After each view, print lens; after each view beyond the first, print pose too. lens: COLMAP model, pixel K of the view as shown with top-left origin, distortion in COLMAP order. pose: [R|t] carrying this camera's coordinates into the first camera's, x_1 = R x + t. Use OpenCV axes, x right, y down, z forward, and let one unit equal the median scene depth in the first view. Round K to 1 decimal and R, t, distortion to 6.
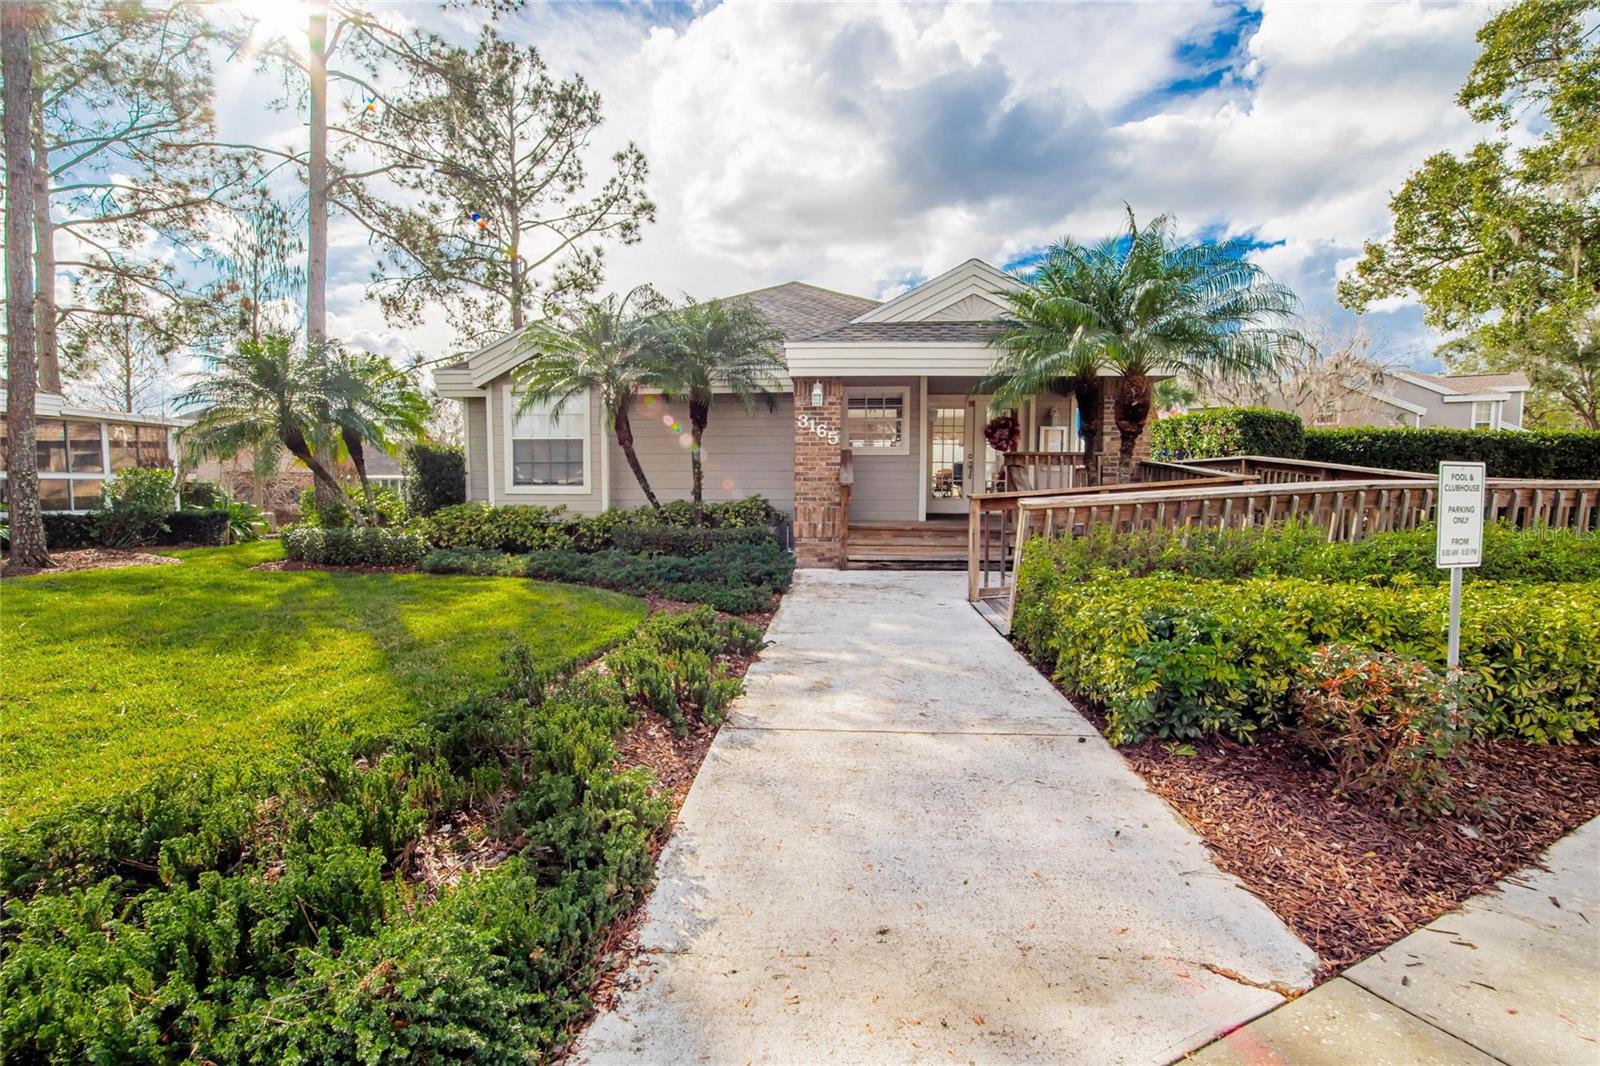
lens RADIAL K [[1016.2, 0, 766.1], [0, 1016.2, 536.1], [0, 0, 1]] dist [-0.006697, -0.000824]
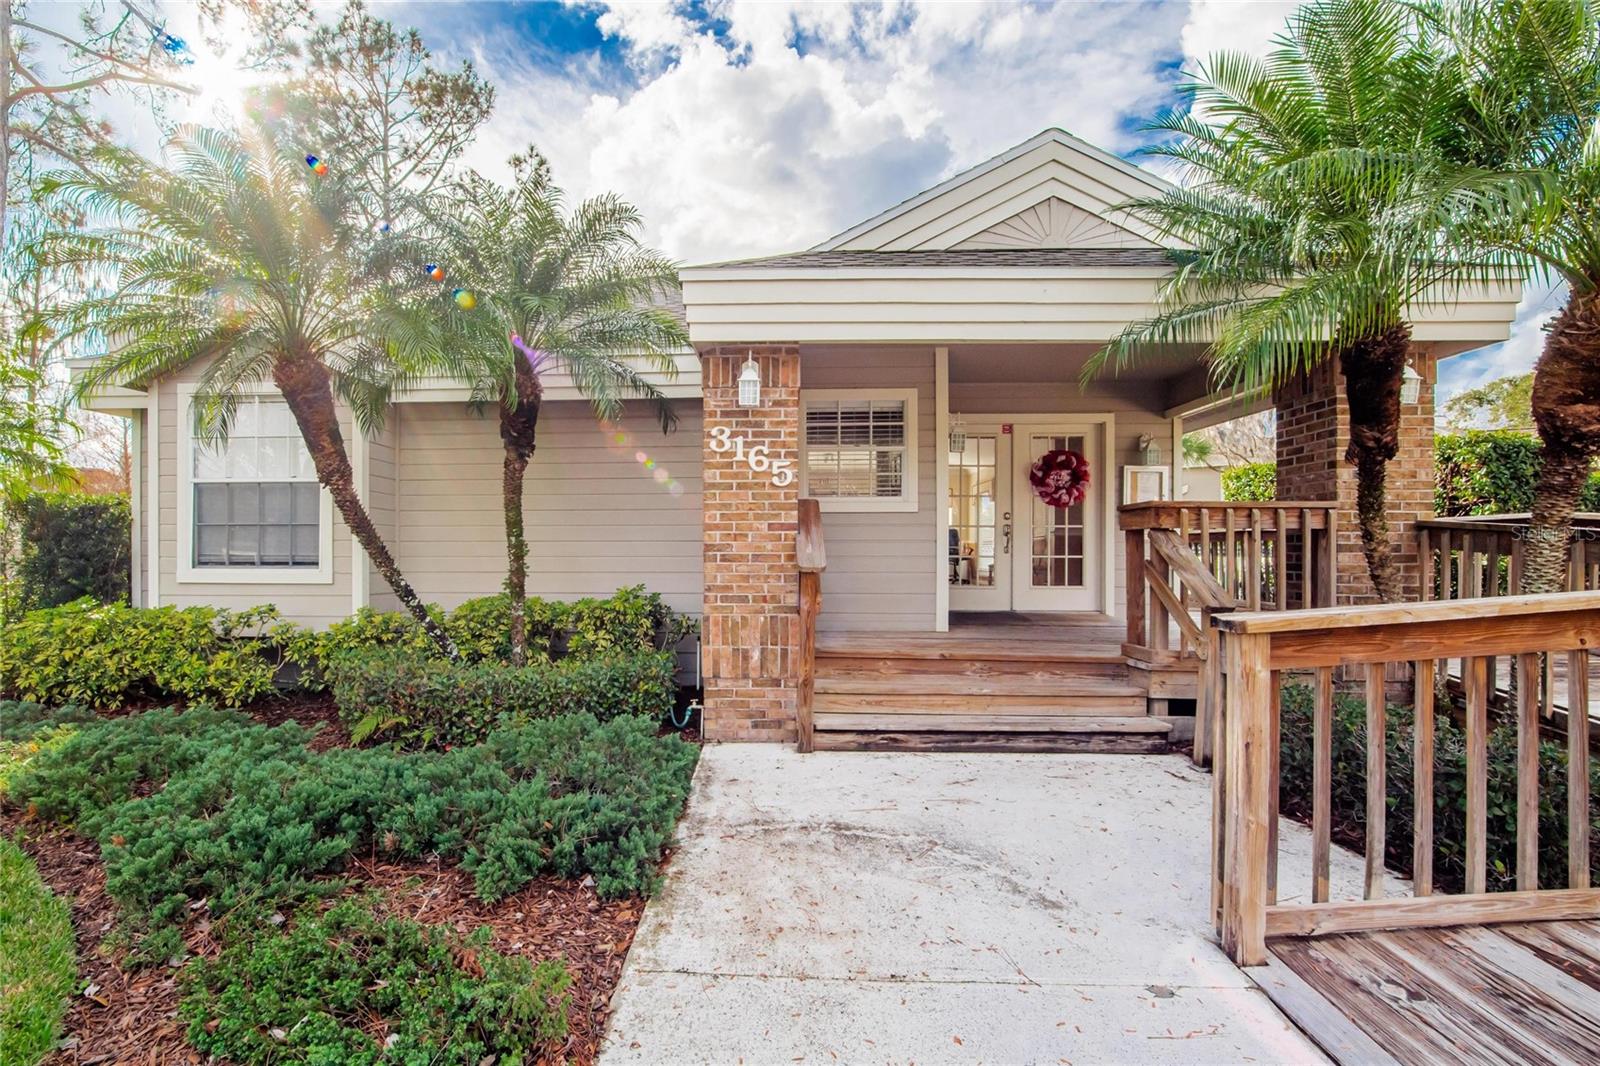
lens RADIAL K [[1016.2, 0, 766.1], [0, 1016.2, 536.1], [0, 0, 1]] dist [-0.006697, -0.000824]
pose [[0.998326, -0.000317, 0.057839, 0.027651], [0.004164, 0.997784, -0.066405, -0.031620], [-0.057690, 0.066535, 0.996115, 0.477000]]
